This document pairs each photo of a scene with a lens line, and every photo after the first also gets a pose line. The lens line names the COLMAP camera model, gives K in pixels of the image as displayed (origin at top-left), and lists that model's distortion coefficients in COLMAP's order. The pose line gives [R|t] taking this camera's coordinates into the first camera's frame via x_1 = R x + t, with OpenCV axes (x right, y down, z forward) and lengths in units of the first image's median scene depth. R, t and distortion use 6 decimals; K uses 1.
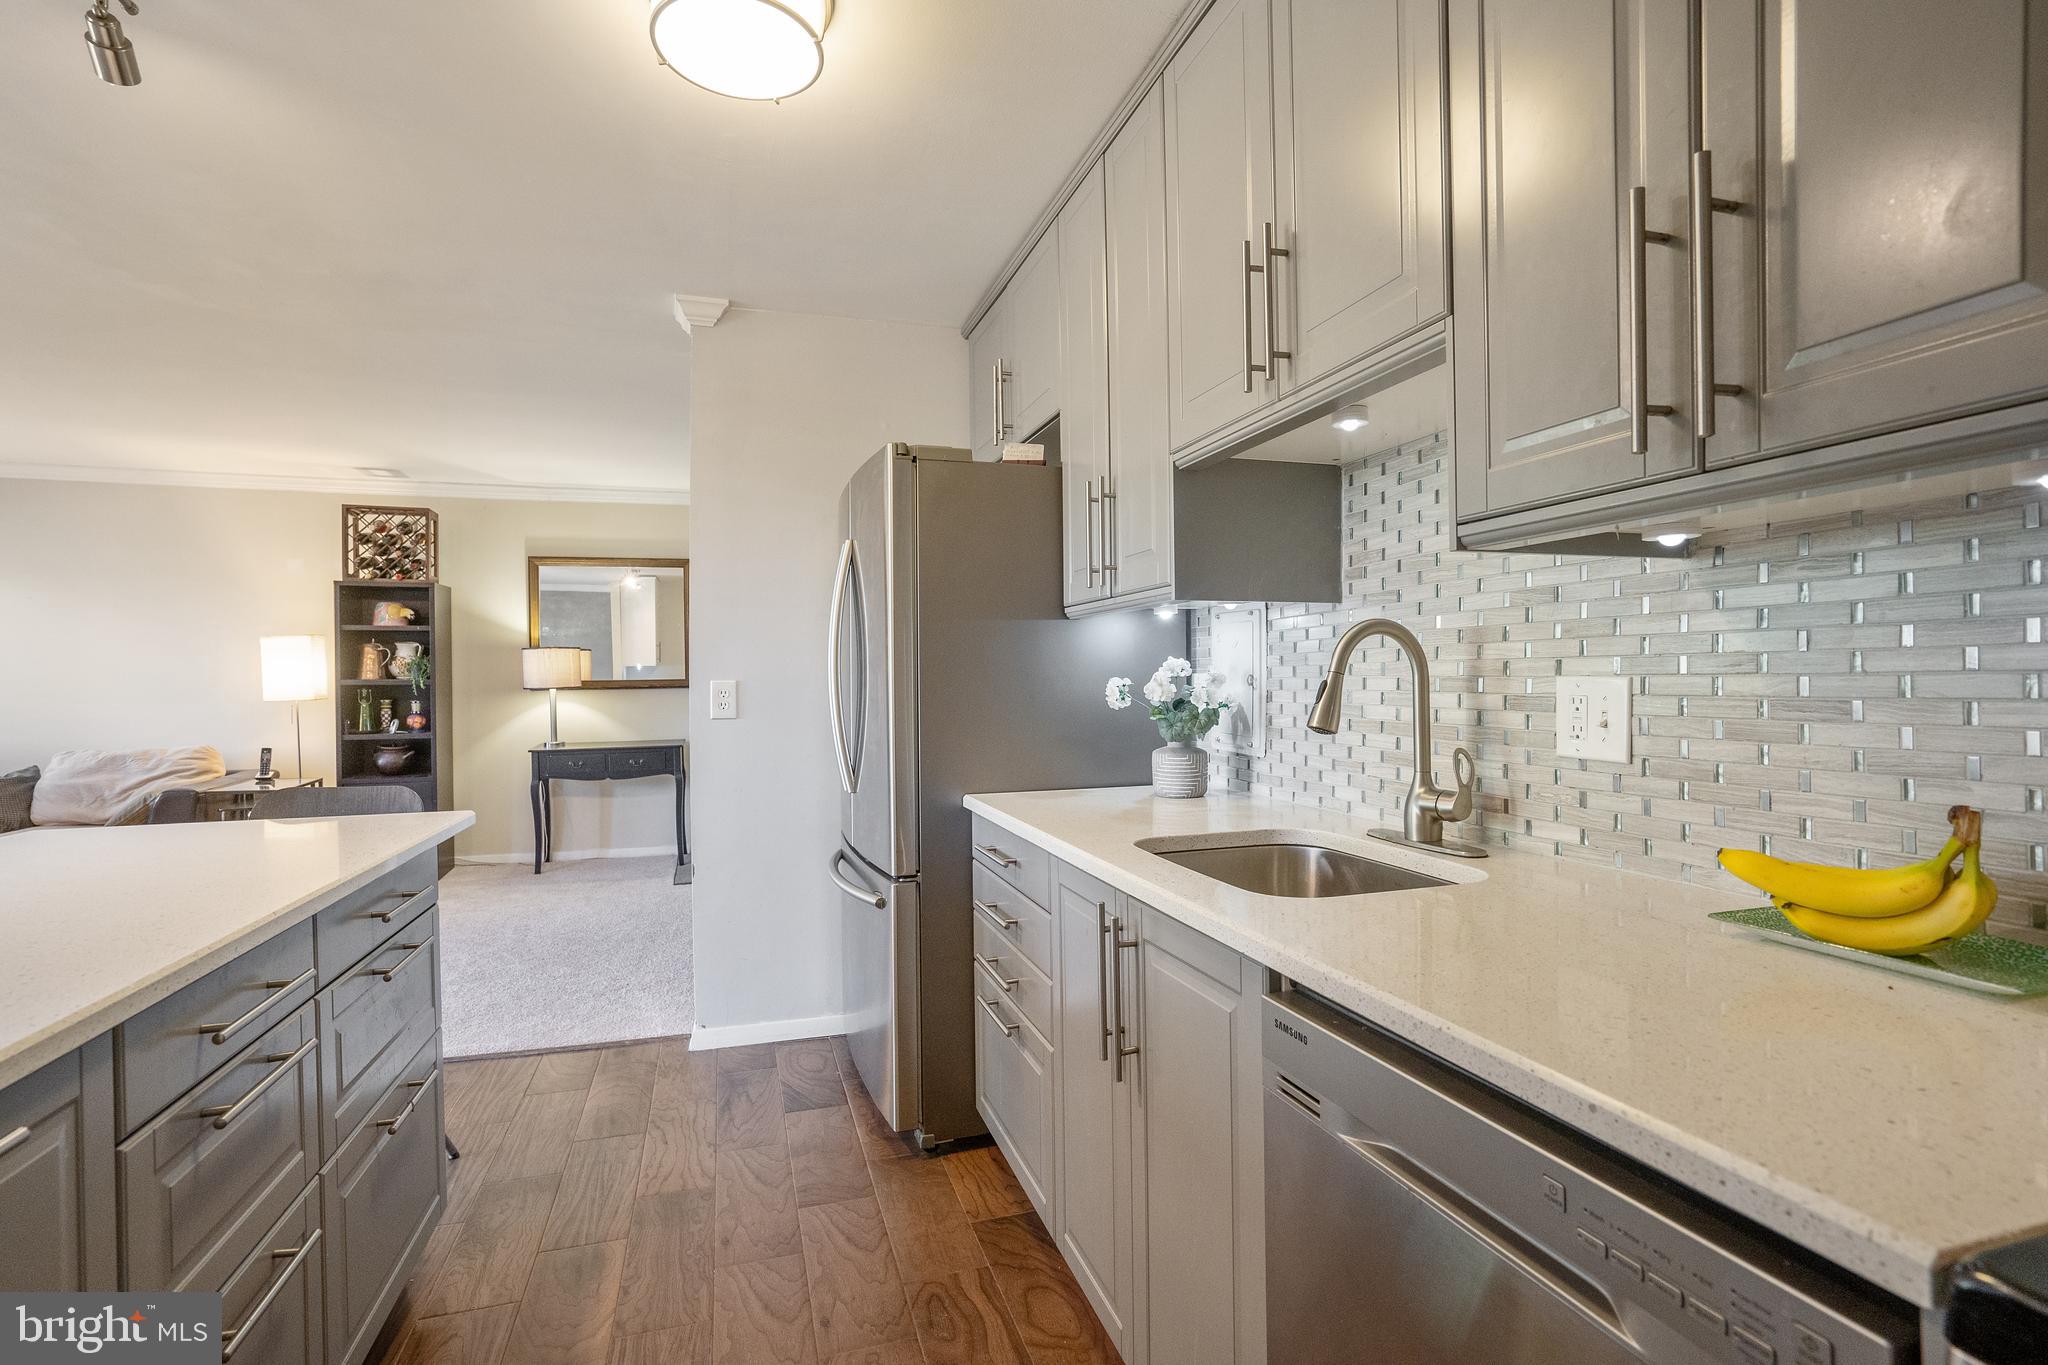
lens RADIAL K [[964.2, 0, 1029.4], [0, 964.2, 681.1], [0, 0, 1]] dist [-0.040855, 0.019665]
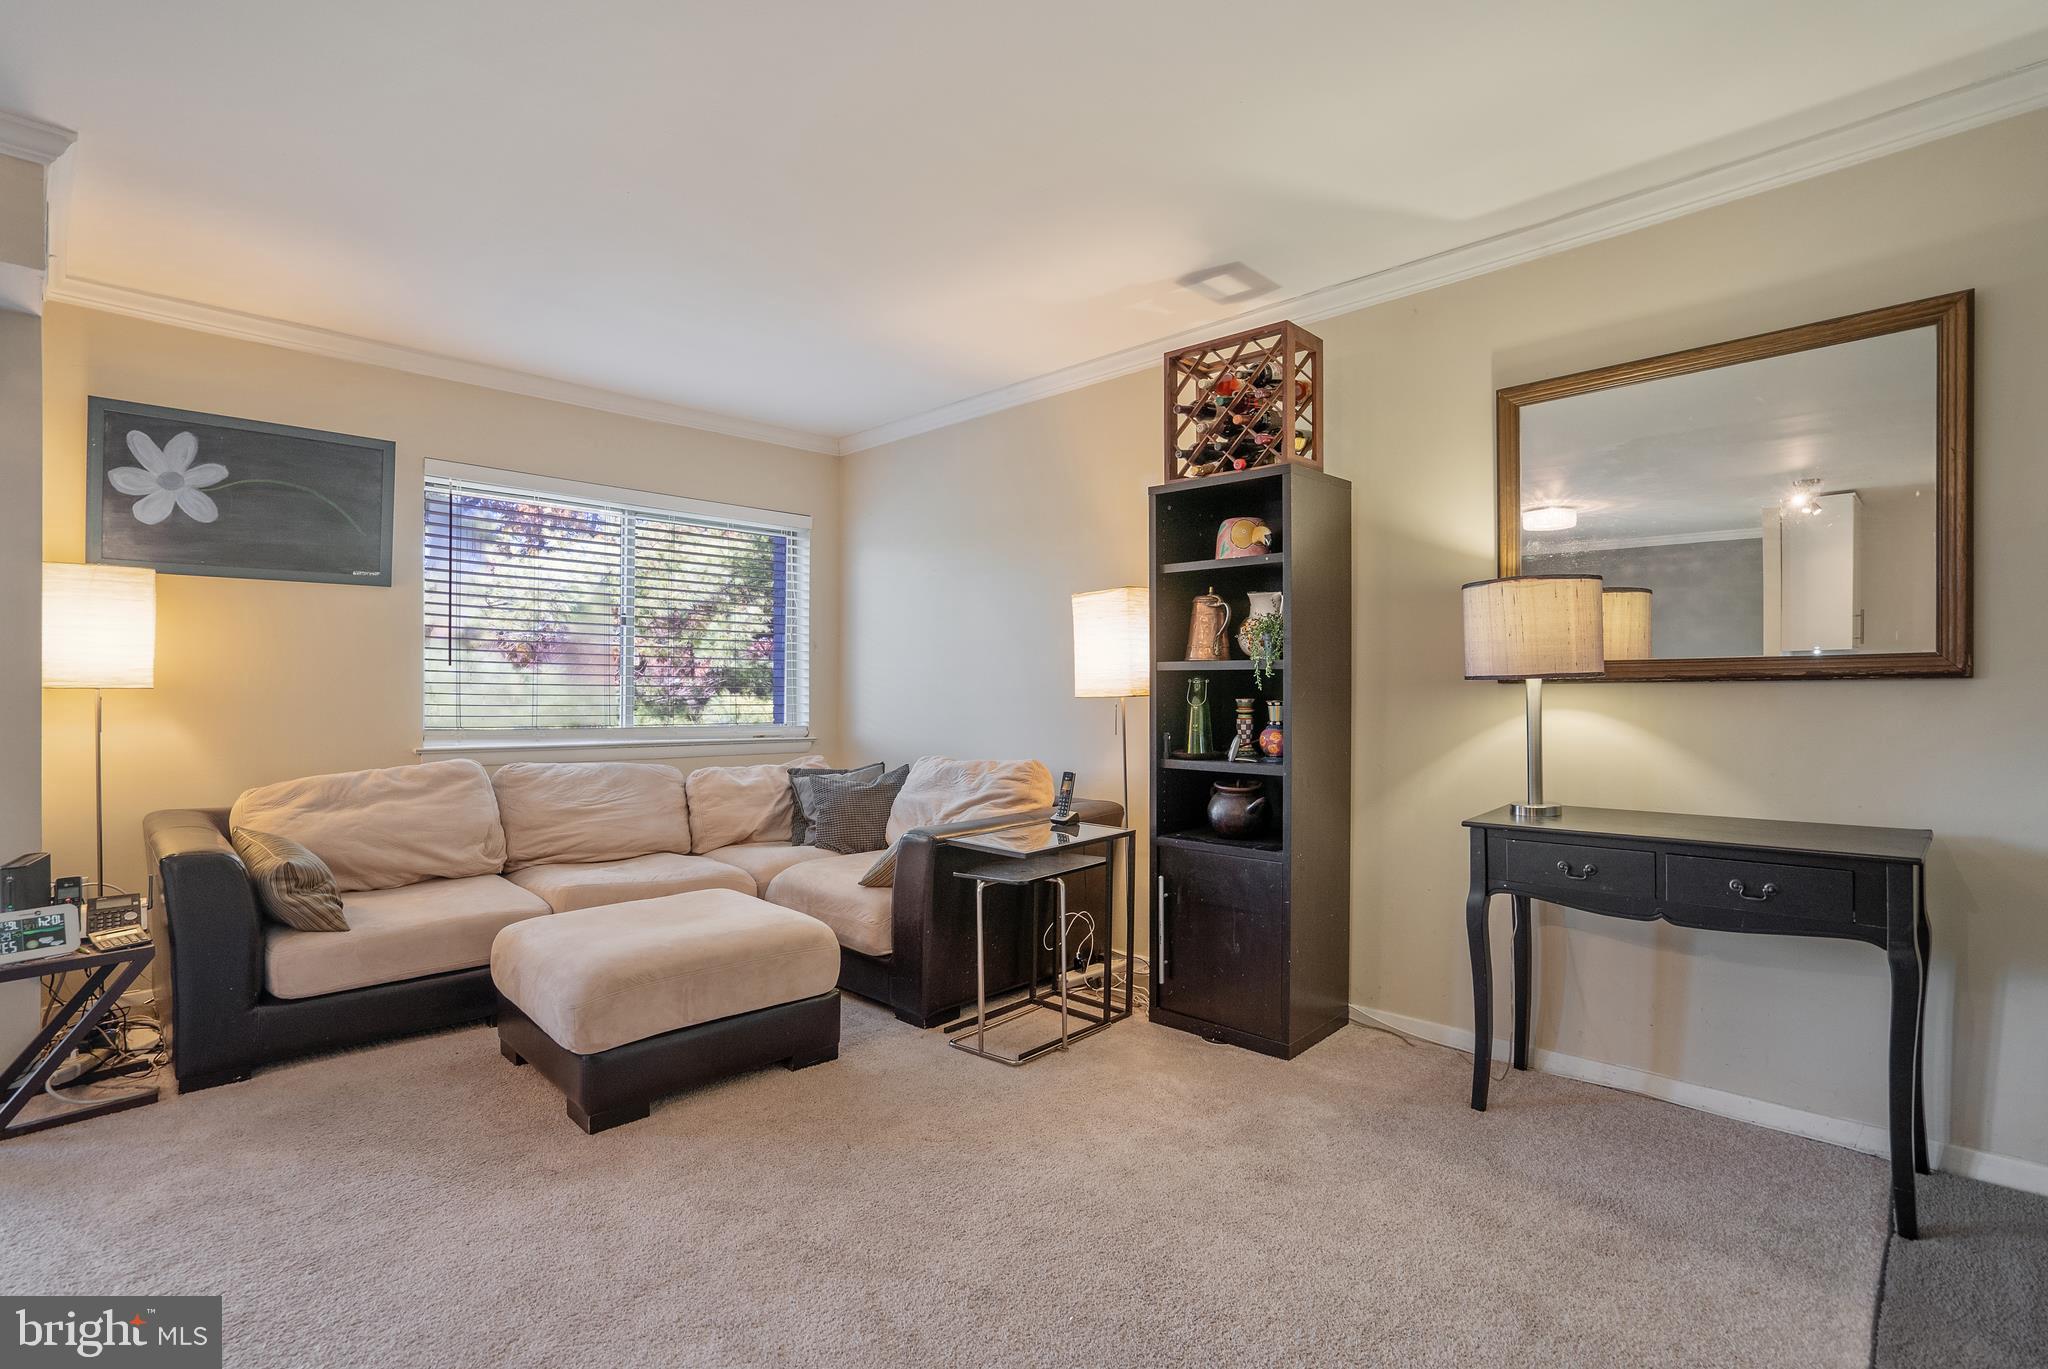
lens RADIAL K [[964.2, 0, 1027.2], [0, 964.2, 711.6], [0, 0, 1]] dist [-0.040855, 0.019665]
pose [[0.461854, 0.027585, -0.886527, -0.250071], [-0.004041, 0.999571, 0.028997, 0.012155], [0.886947, -0.009809, 0.461767, 0.664675]]
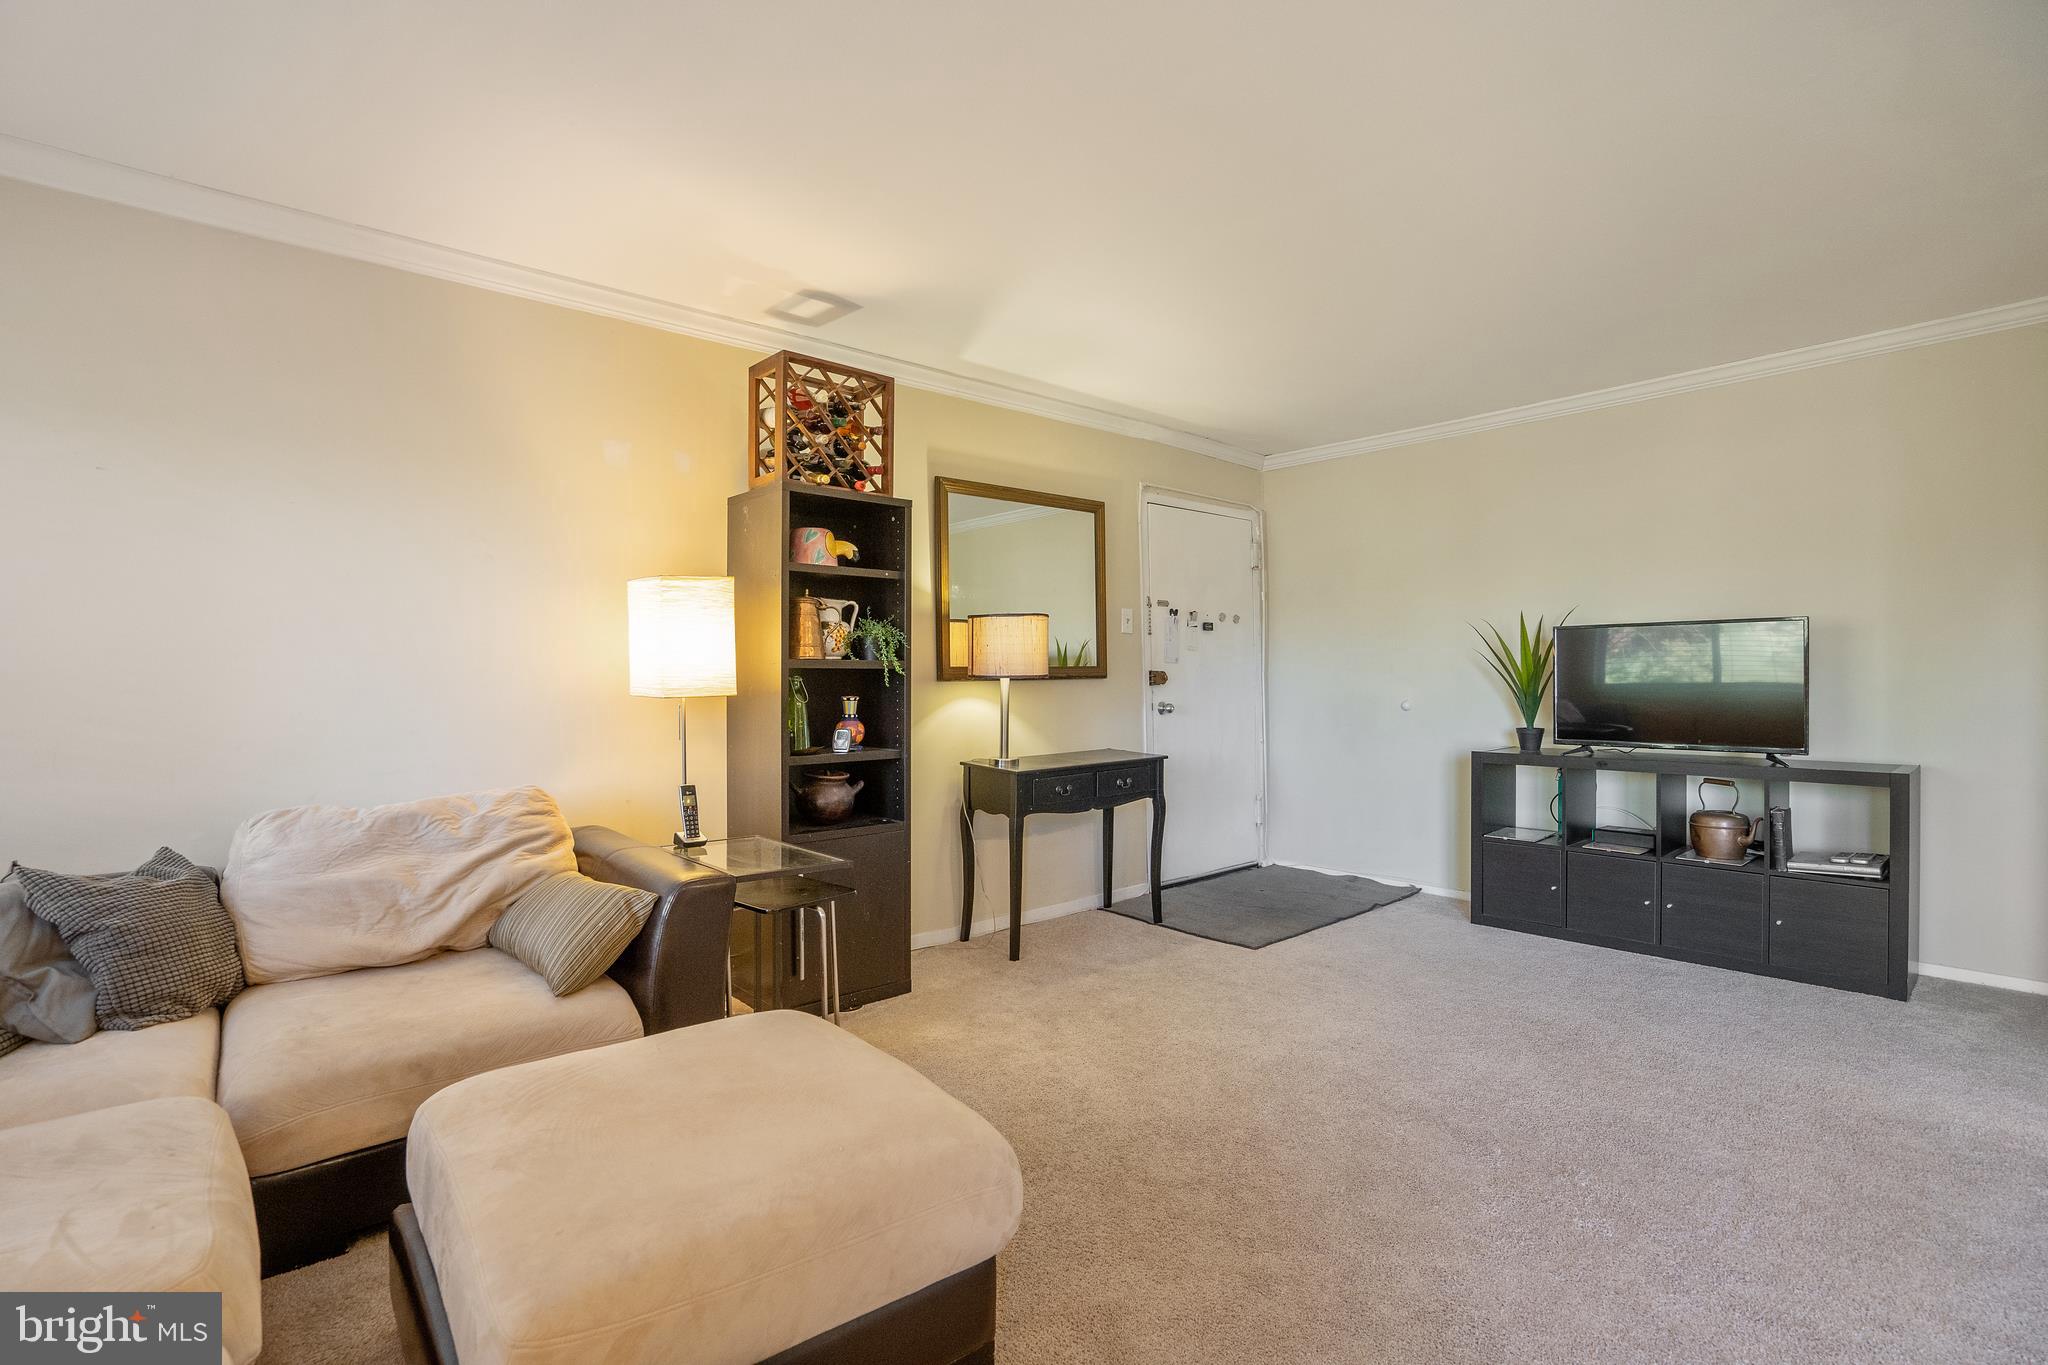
lens RADIAL K [[964.2, 0, 1025.2], [0, 964.2, 691.0], [0, 0, 1]] dist [-0.040855, 0.019665]
pose [[0.918104, -0.003192, 0.396326, -0.823623], [0.000916, 0.999982, 0.005931, 0.014360], [-0.396338, -0.005082, 0.918091, 0.420010]]
